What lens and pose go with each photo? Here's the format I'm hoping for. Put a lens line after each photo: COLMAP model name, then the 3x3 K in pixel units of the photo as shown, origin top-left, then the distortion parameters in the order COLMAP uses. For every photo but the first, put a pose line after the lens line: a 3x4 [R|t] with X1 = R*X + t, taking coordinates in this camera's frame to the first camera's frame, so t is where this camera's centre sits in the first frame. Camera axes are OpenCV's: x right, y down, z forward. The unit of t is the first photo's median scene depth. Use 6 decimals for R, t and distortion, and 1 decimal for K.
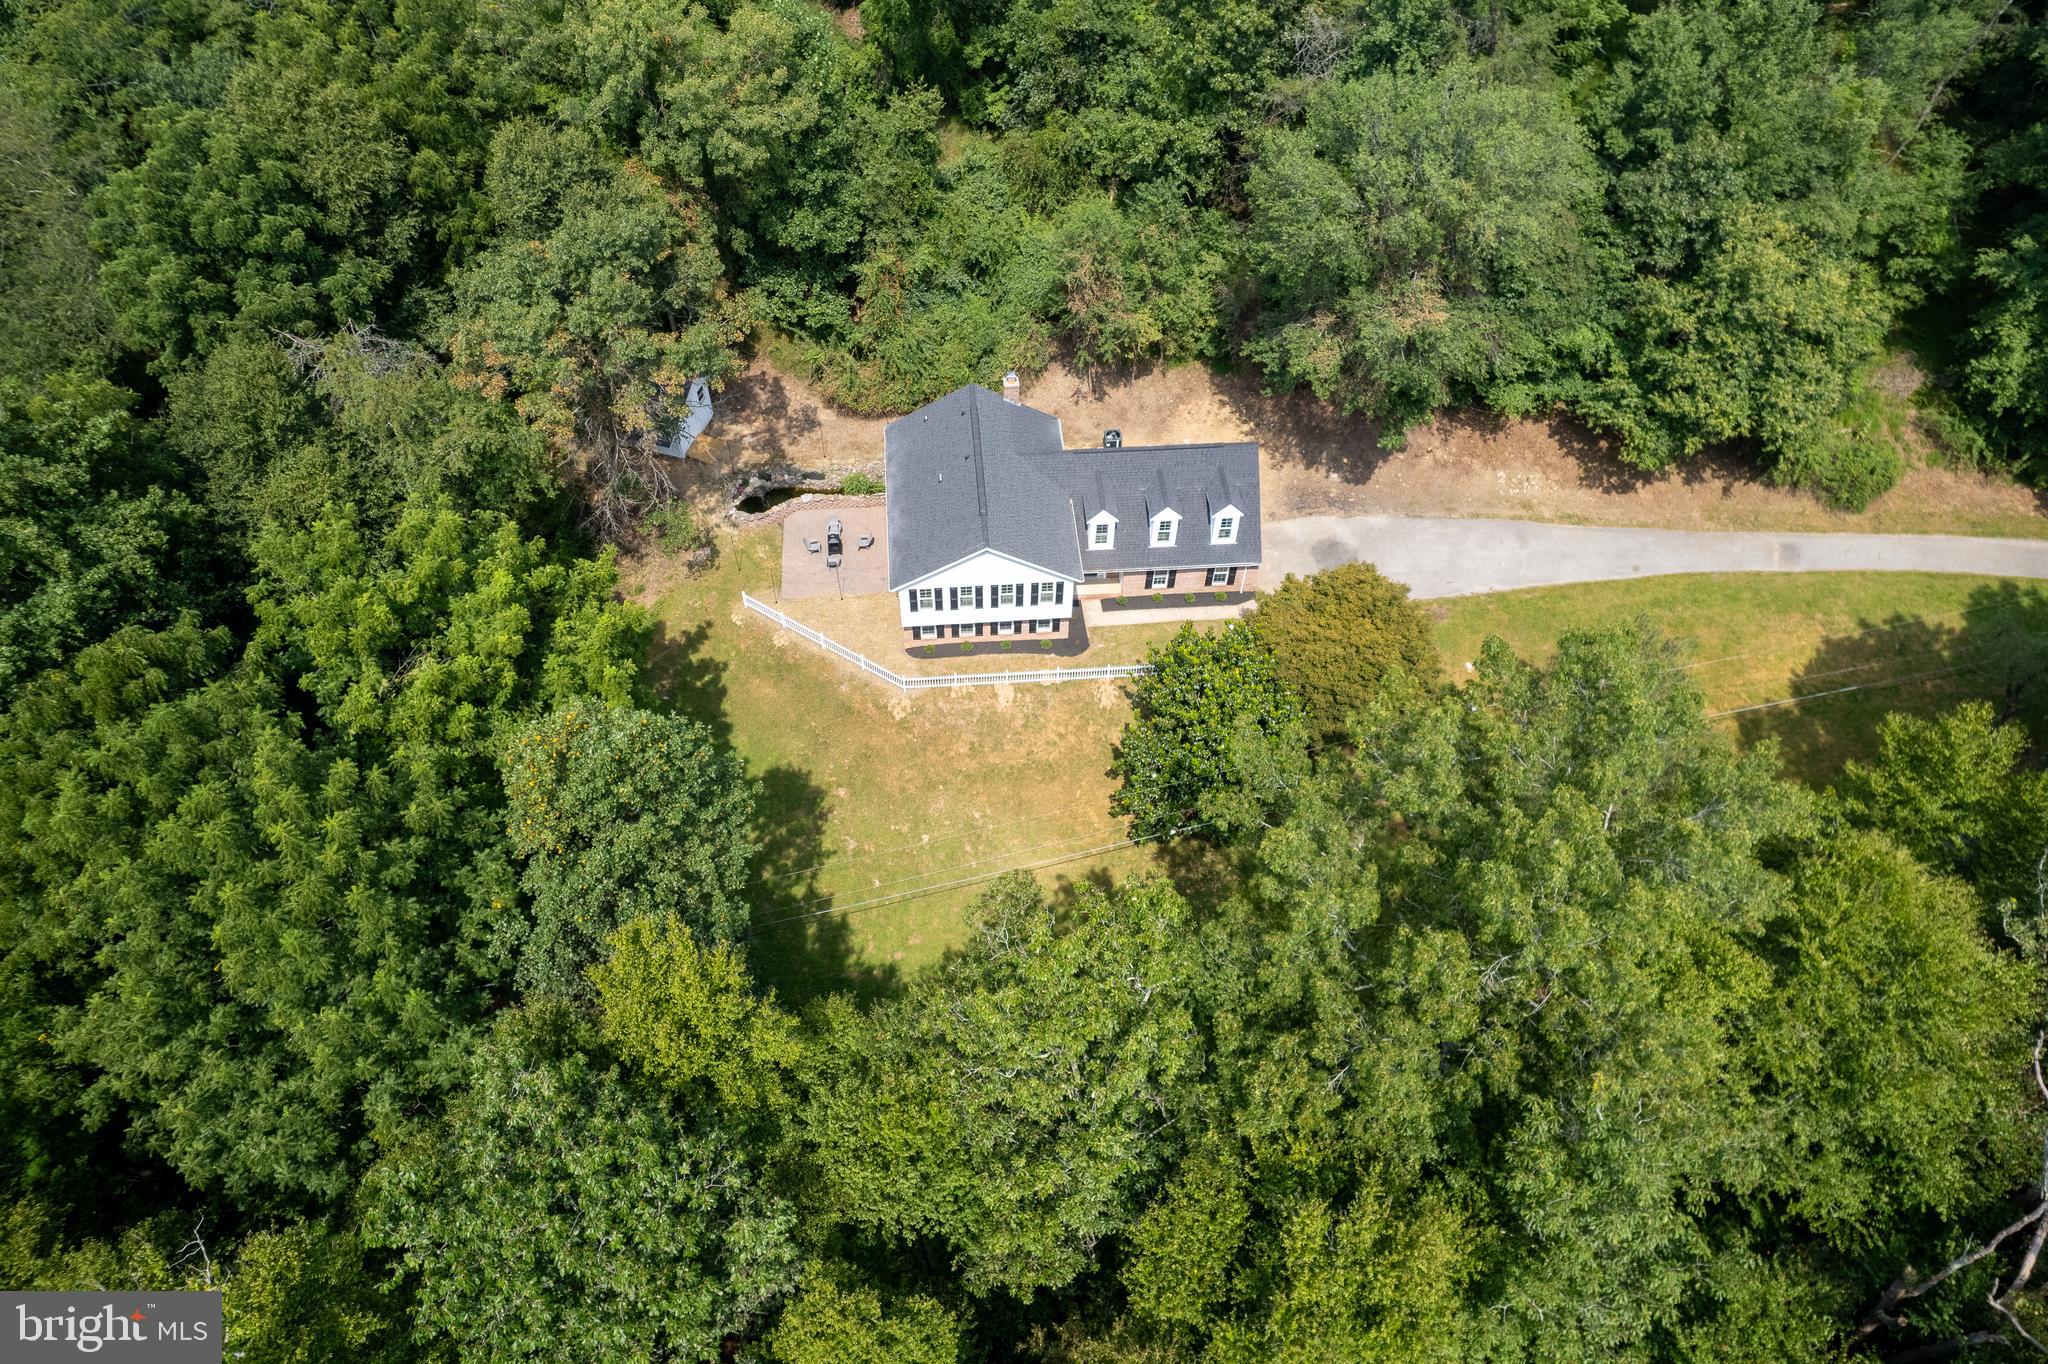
lens RADIAL K [[1375.8, 0, 1054.0], [0, 1375.8, 650.0], [0, 0, 1]] dist [-0.057659, 0.032800]
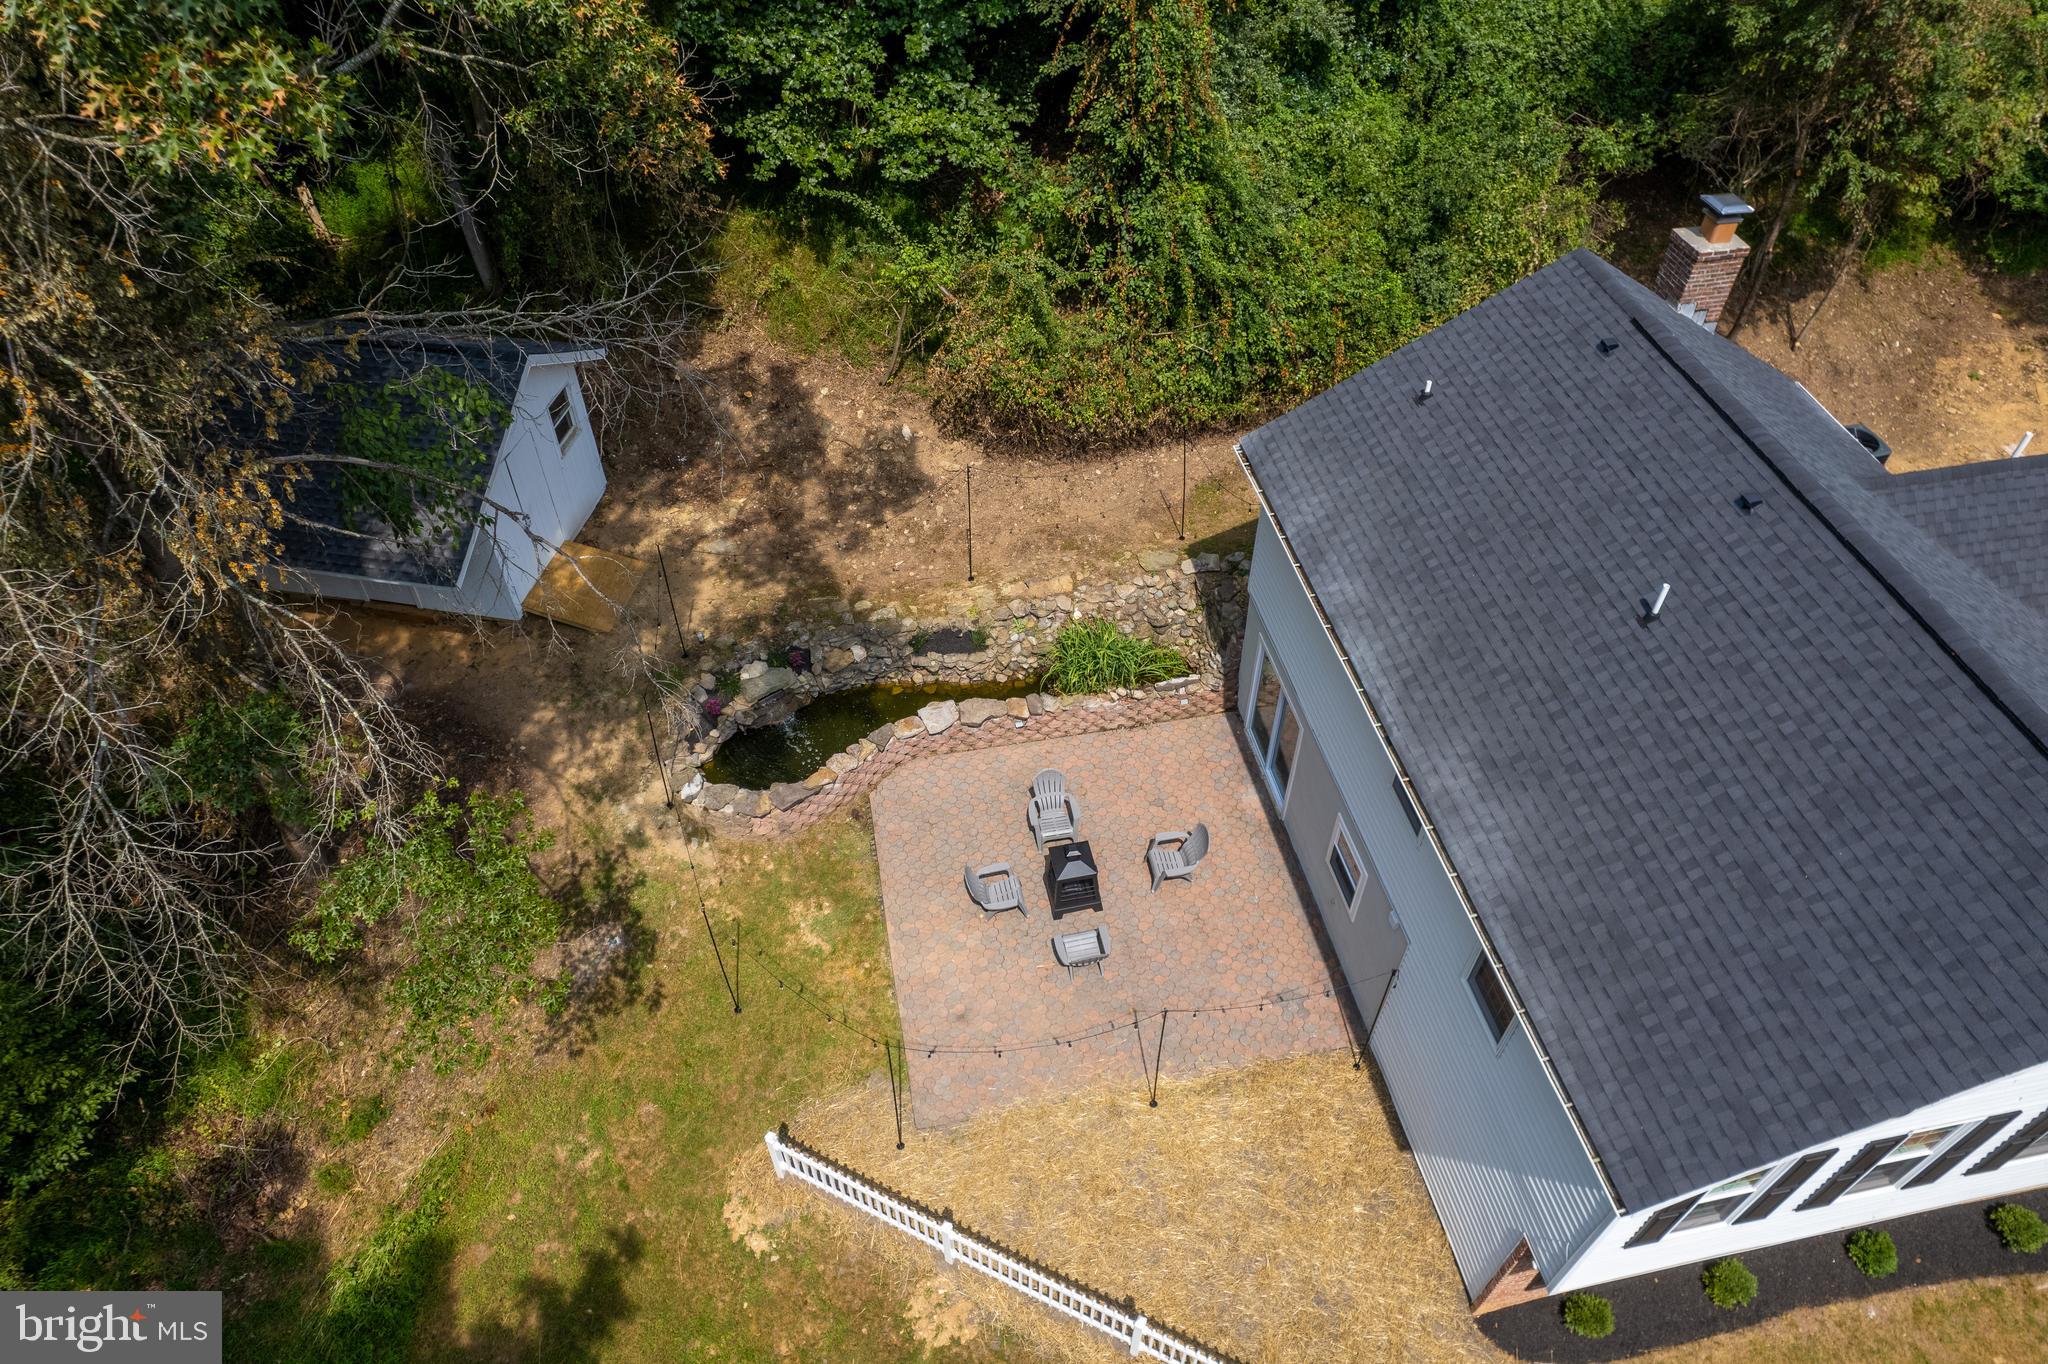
lens RADIAL K [[1336.3, 0, 1040.4], [0, 1336.3, 679.1], [0, 0, 1]] dist [-0.056044, 0.025492]
pose [[0.994618, -0.086268, 0.057383, -0.181740], [0.091019, 0.992120, -0.086107, -0.096219], [-0.049502, 0.090867, 0.994632, 0.744601]]
